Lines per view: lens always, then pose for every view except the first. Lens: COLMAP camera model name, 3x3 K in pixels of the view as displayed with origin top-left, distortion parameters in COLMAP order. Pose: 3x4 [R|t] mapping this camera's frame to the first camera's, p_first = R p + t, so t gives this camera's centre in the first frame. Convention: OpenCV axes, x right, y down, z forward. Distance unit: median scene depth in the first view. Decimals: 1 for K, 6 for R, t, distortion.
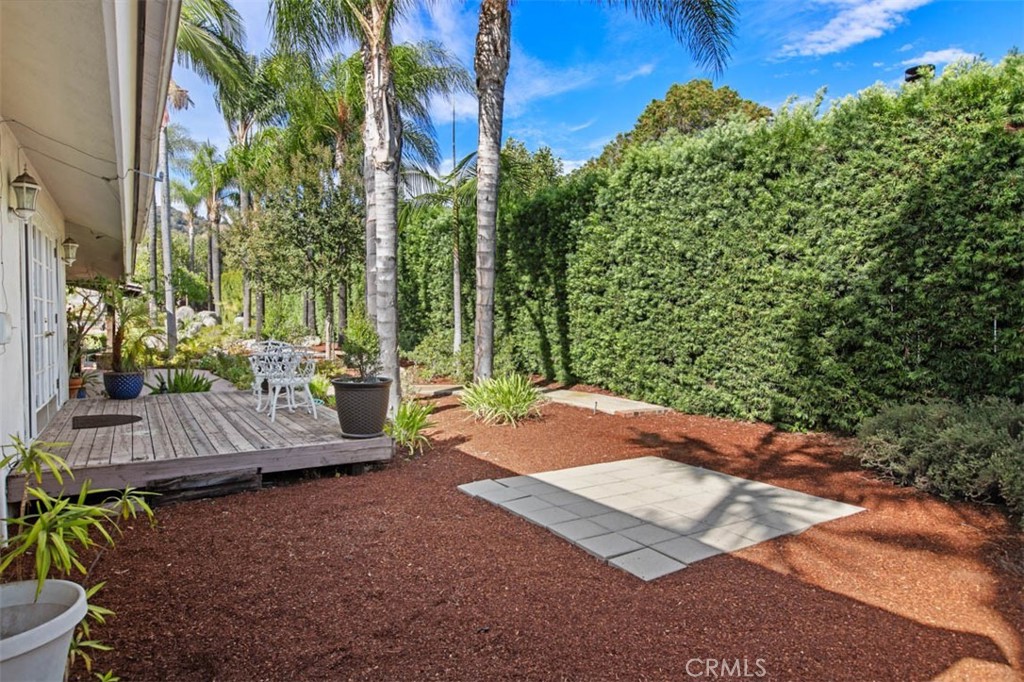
lens RADIAL K [[624.8, 0, 515.6], [0, 624.8, 337.2], [0, 0, 1]] dist [0.025225, 0.001984]
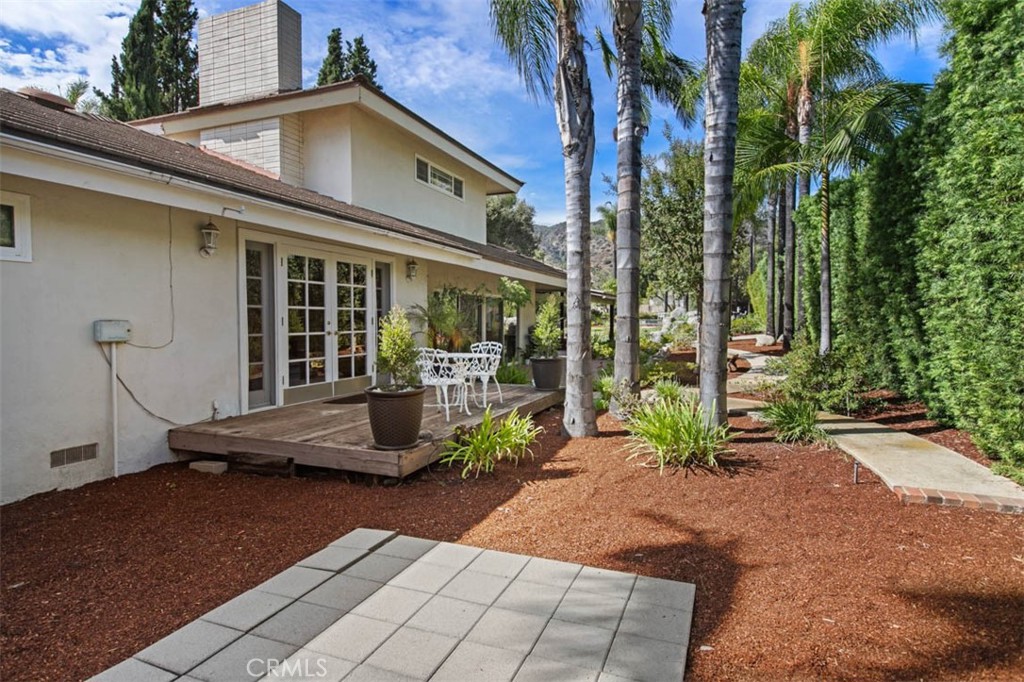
lens RADIAL K [[559.5, 0, 511.5], [0, 559.5, 340.5], [0, 0, 1]] dist [0.001639, -0.001350]
pose [[0.593443, 0.033076, -0.804196, 0.349661], [-0.019742, 0.999453, 0.026538, -0.019560], [0.804634, 0.000128, 0.593771, 0.411268]]
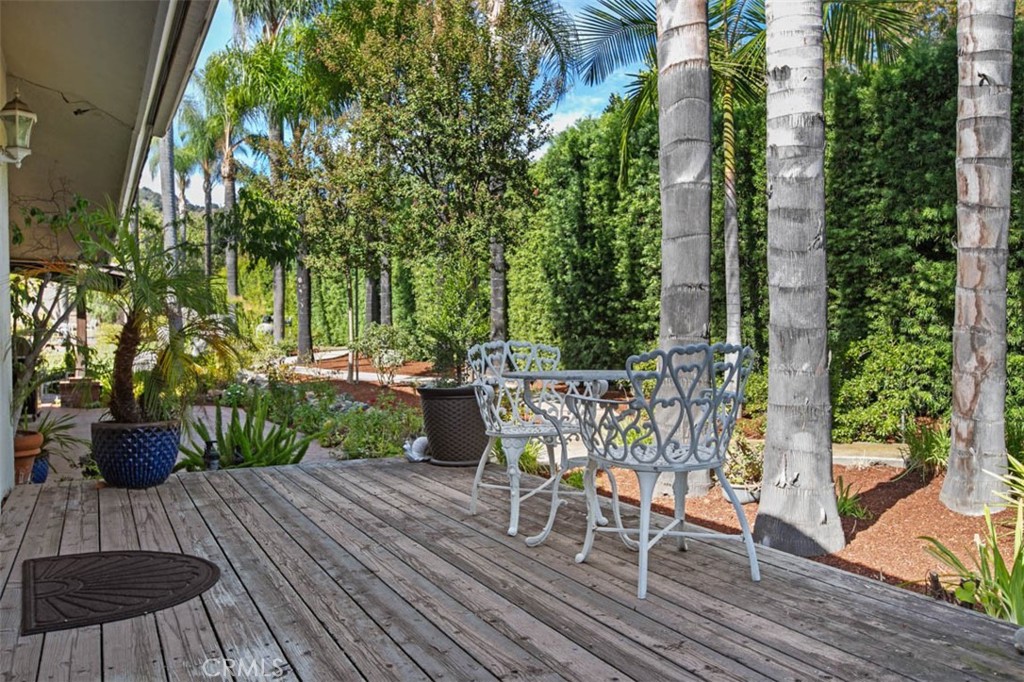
lens RADIAL K [[831.9, 0, 512.1], [0, 831.9, 340.9], [0, 0, 1]] dist [0.016847, 0.007052]
pose [[0.996578, -0.010686, -0.081959, -0.309232], [0.009096, 0.999763, -0.019755, 0.014096], [0.082151, 0.018942, 0.996440, 0.441894]]
